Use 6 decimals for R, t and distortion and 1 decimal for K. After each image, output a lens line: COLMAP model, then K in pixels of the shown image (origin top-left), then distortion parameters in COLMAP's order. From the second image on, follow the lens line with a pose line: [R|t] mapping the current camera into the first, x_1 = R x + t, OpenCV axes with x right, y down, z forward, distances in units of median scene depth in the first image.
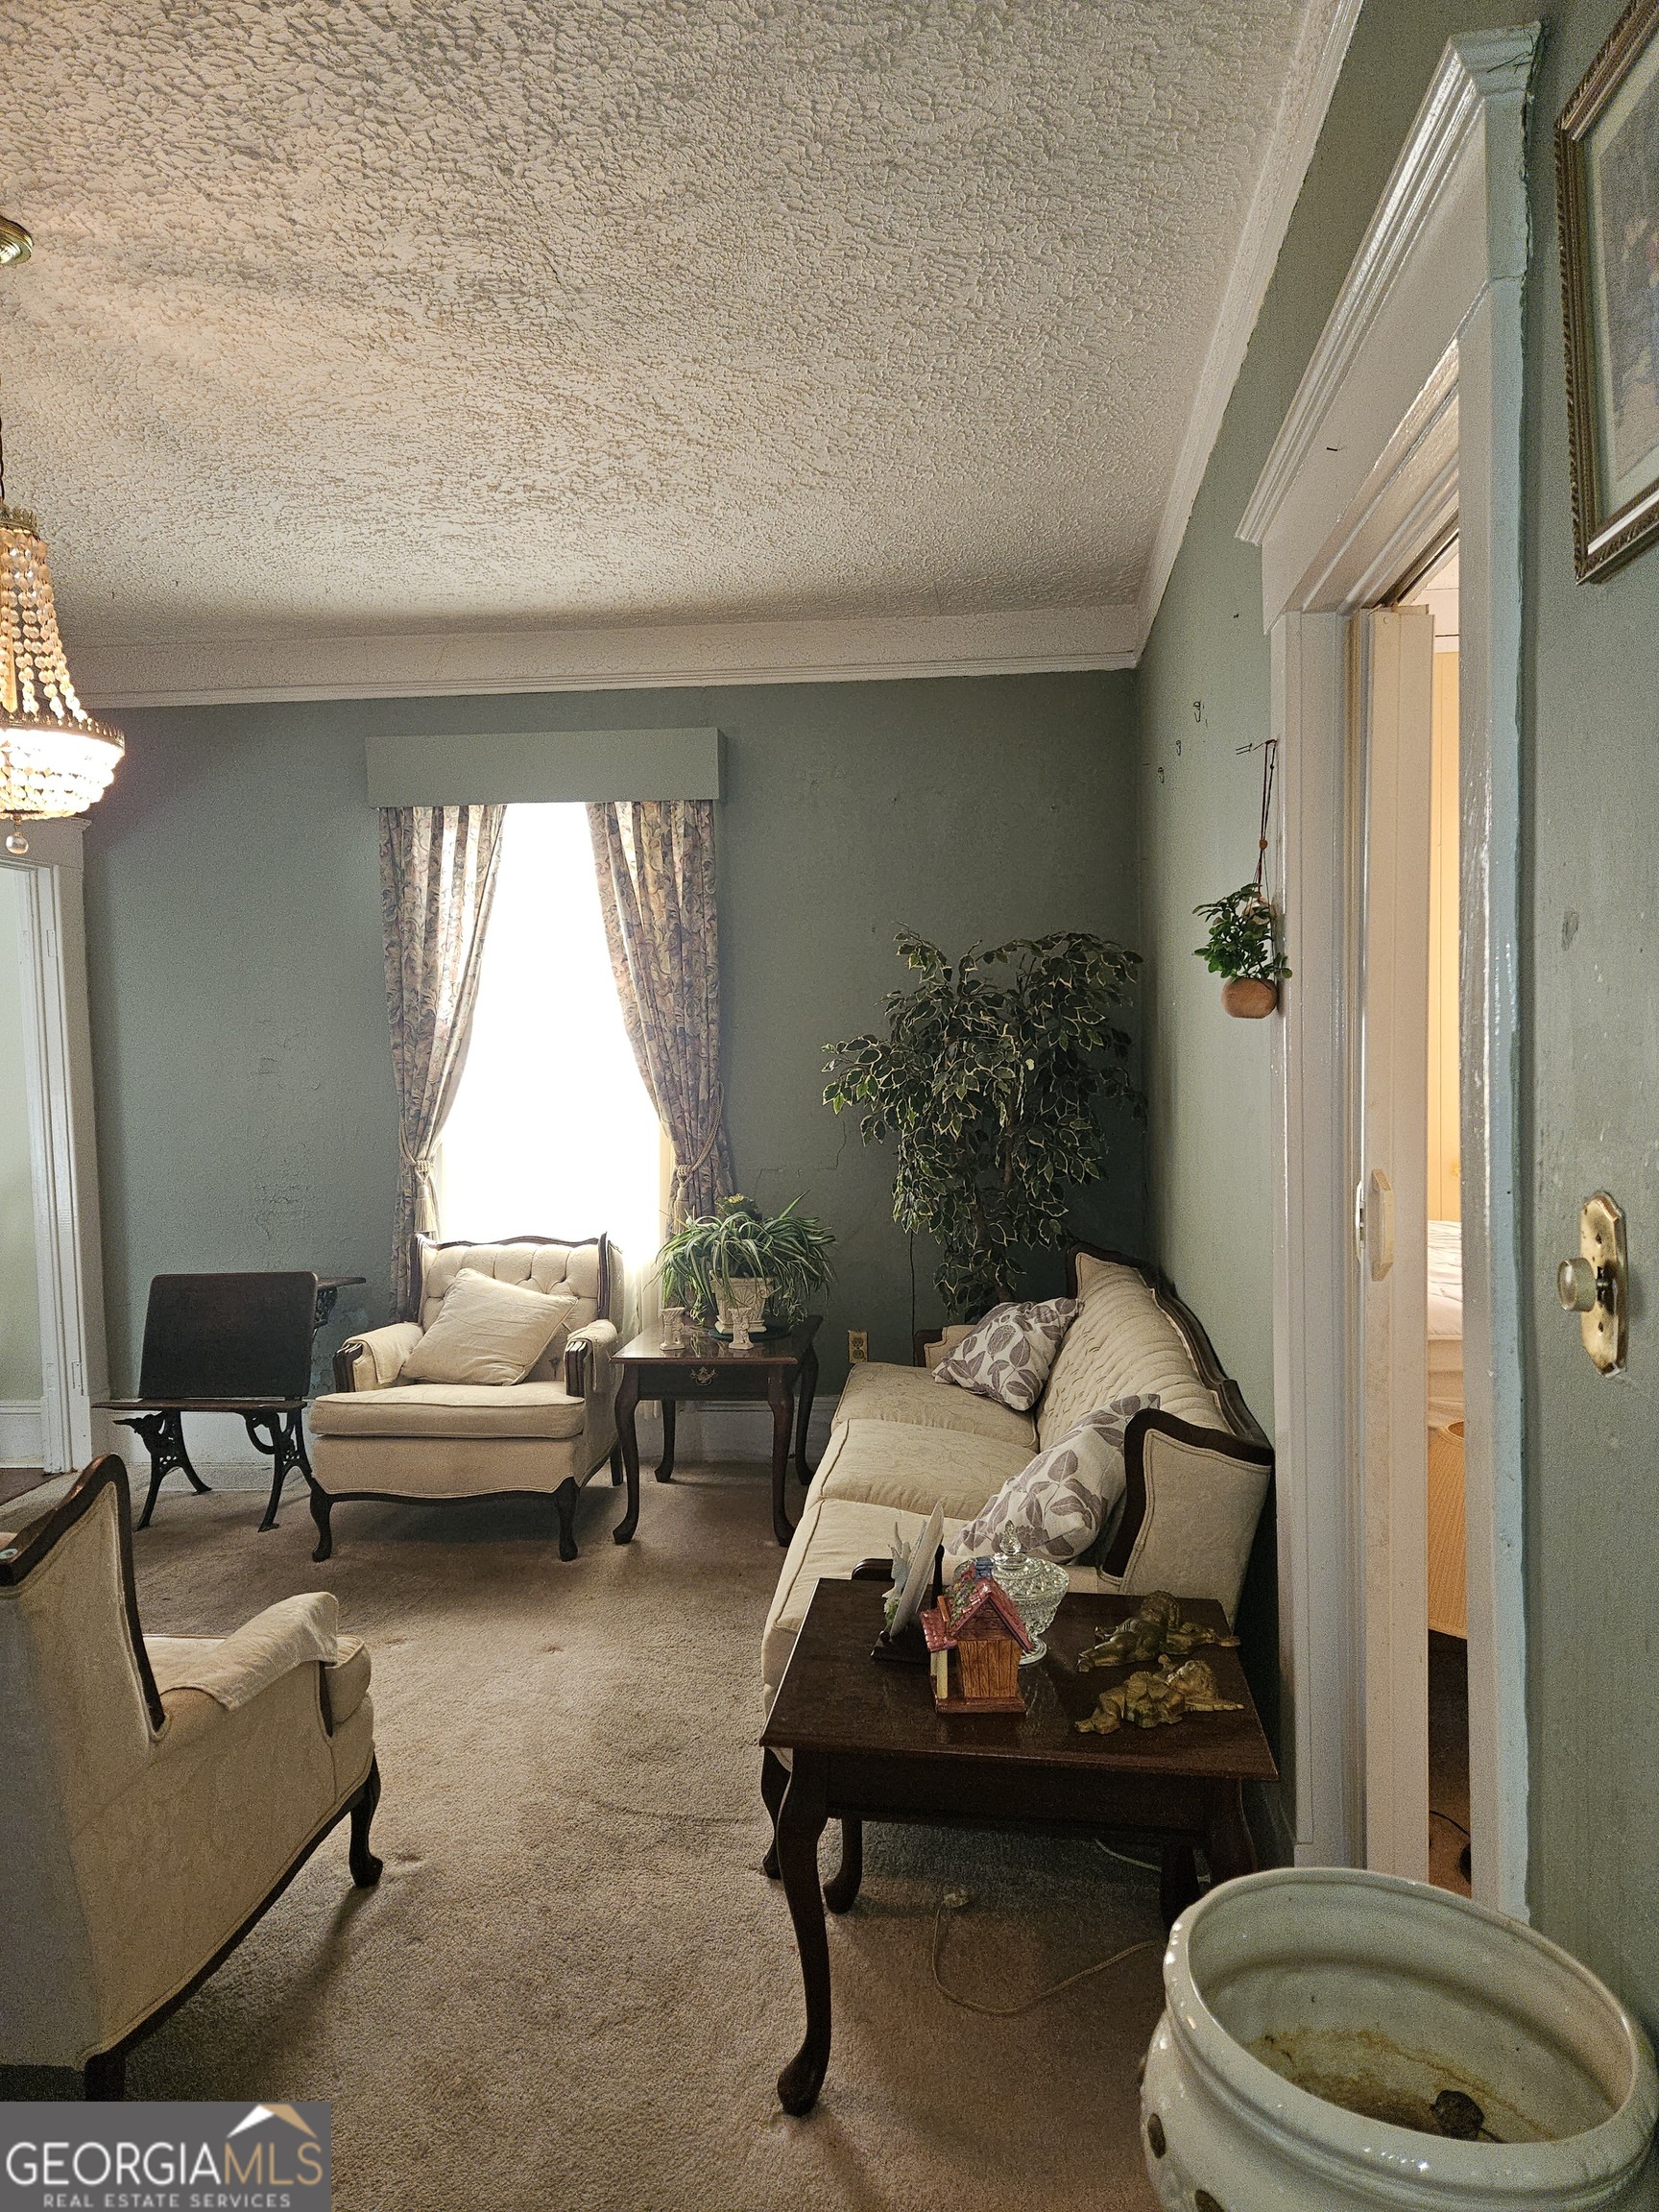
lens RADIAL K [[1494.9, 0, 847.2], [0, 1494.9, 1107.0], [0, 0, 1]] dist [0.090214, 0.001008]
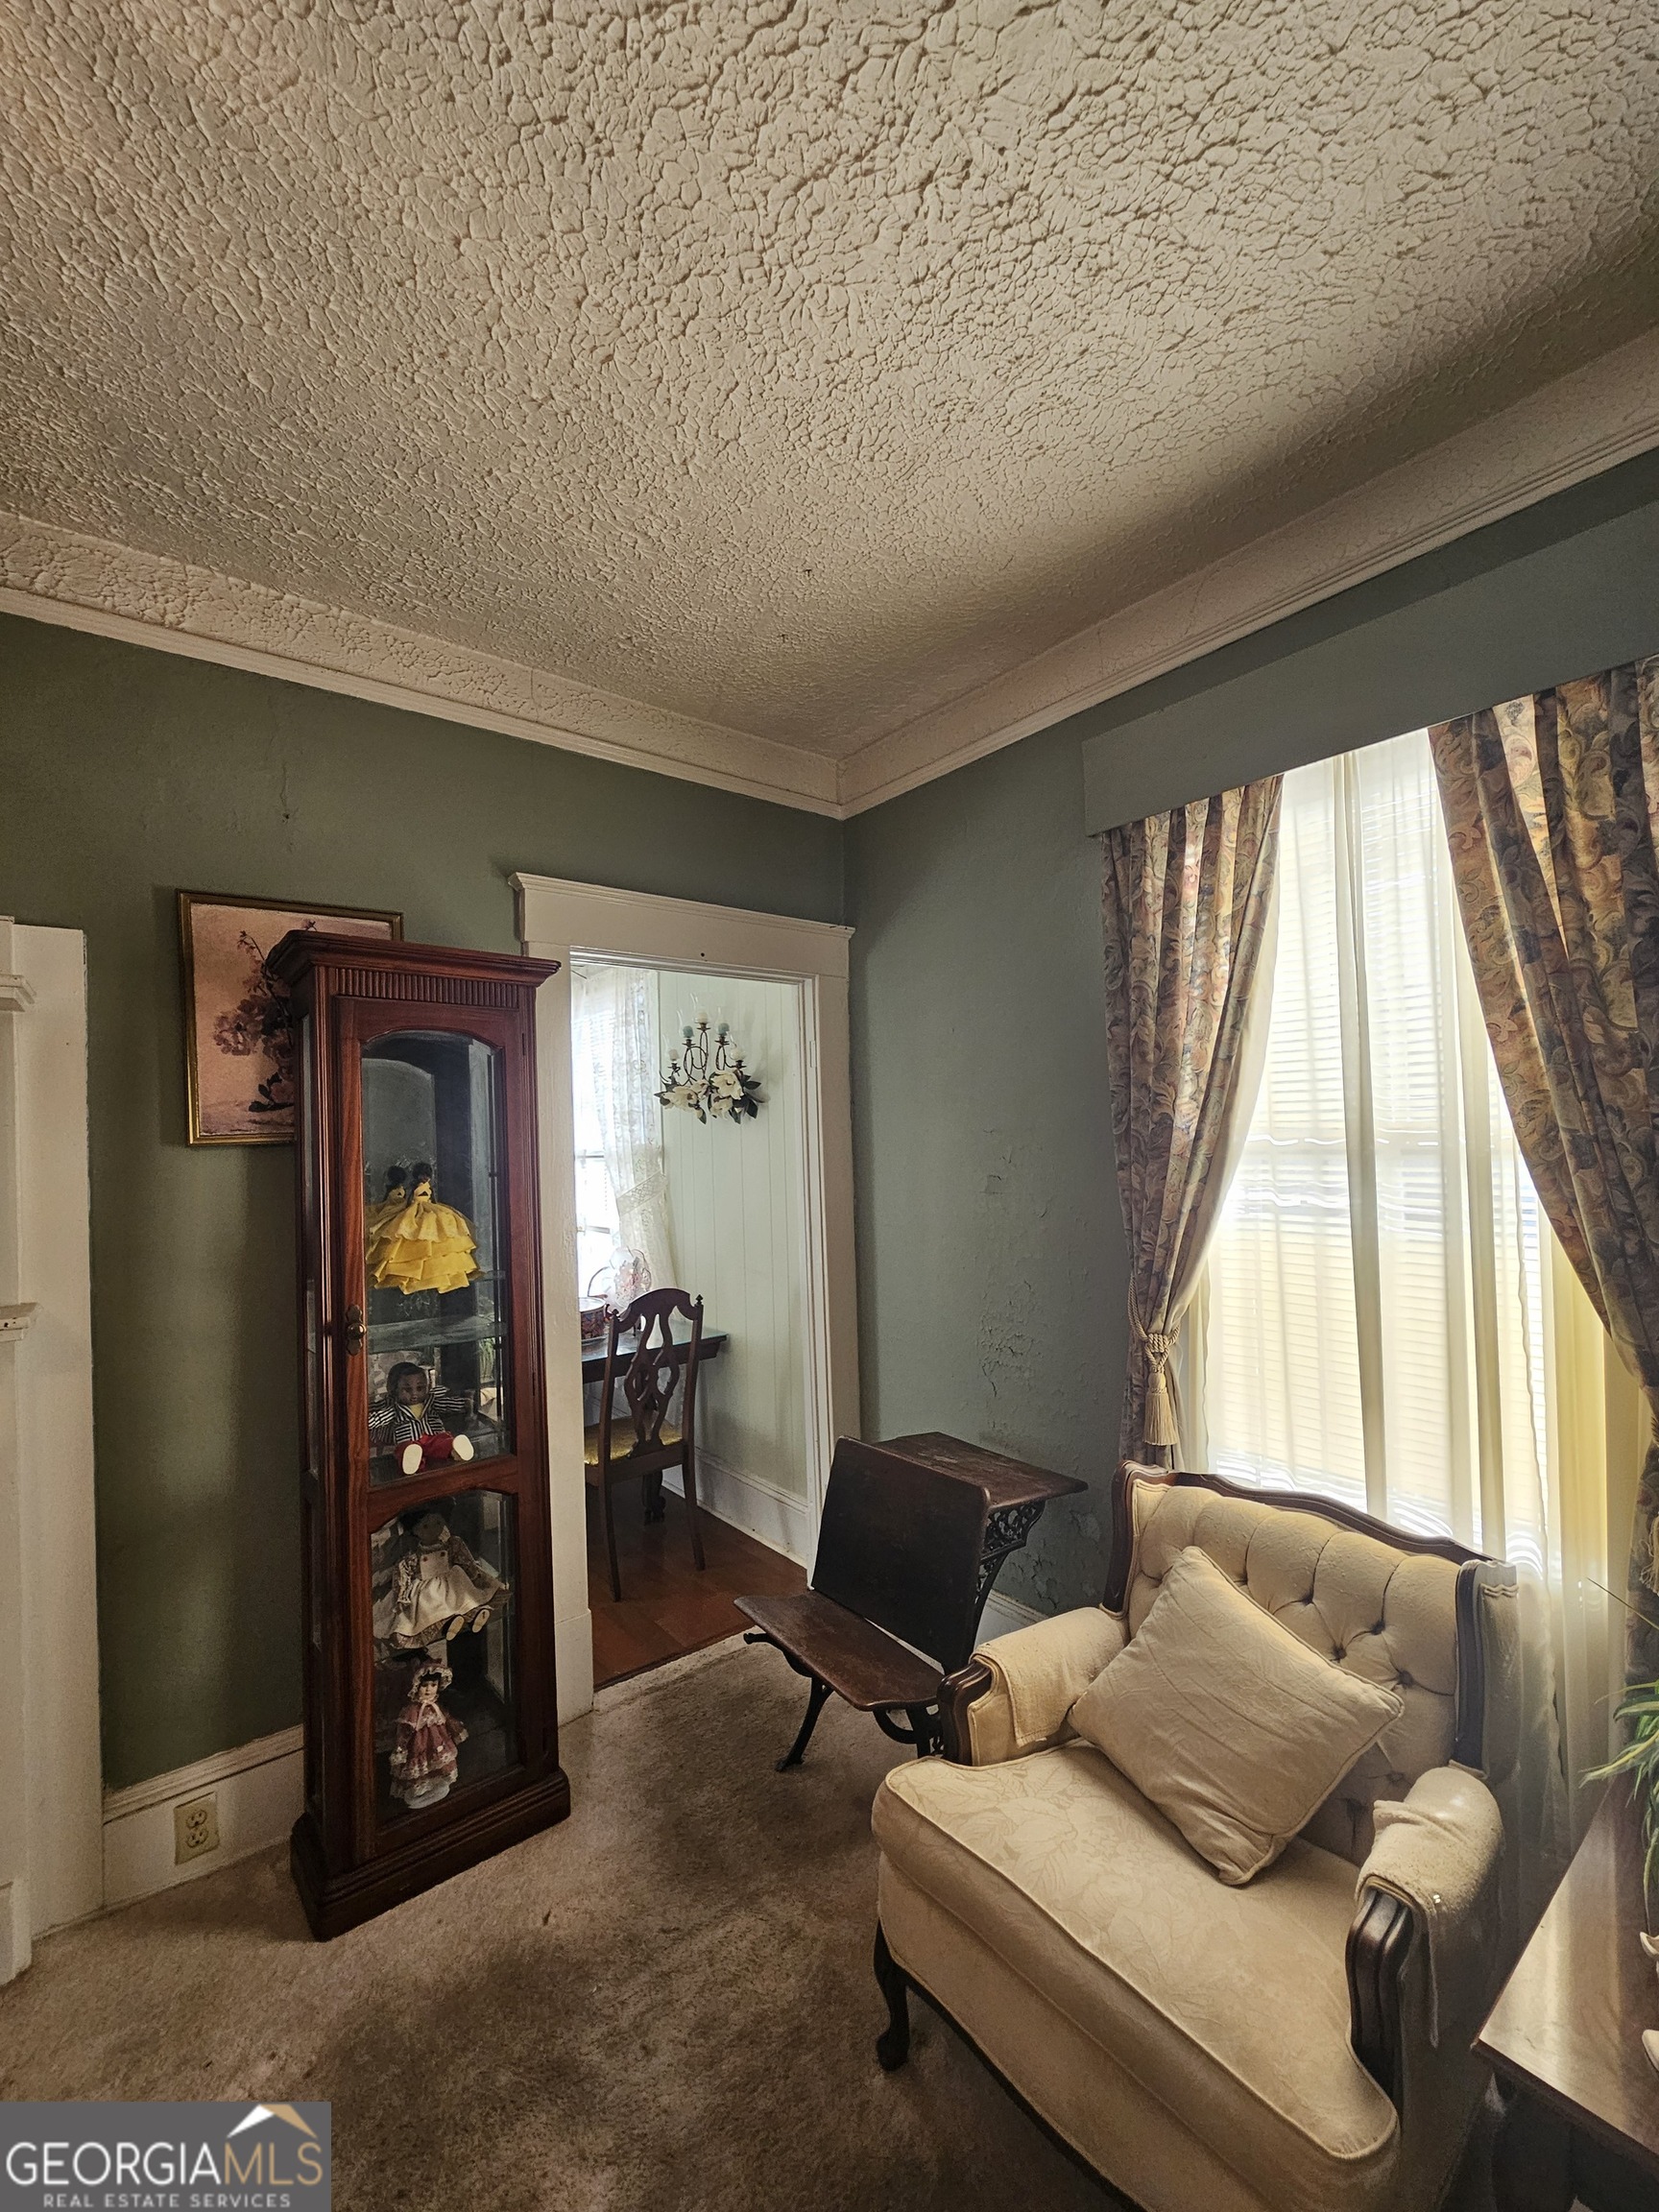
lens RADIAL K [[904.9, 0, 852.9], [0, 904.9, 1117.3], [0, 0, 1]] dist [-0.005283, 0.001668]
pose [[0.707709, -0.013206, -0.706381, -0.091557], [-0.027173, 0.998577, -0.045893, -0.040902], [0.705981, 0.051673, 0.706343, 0.622104]]
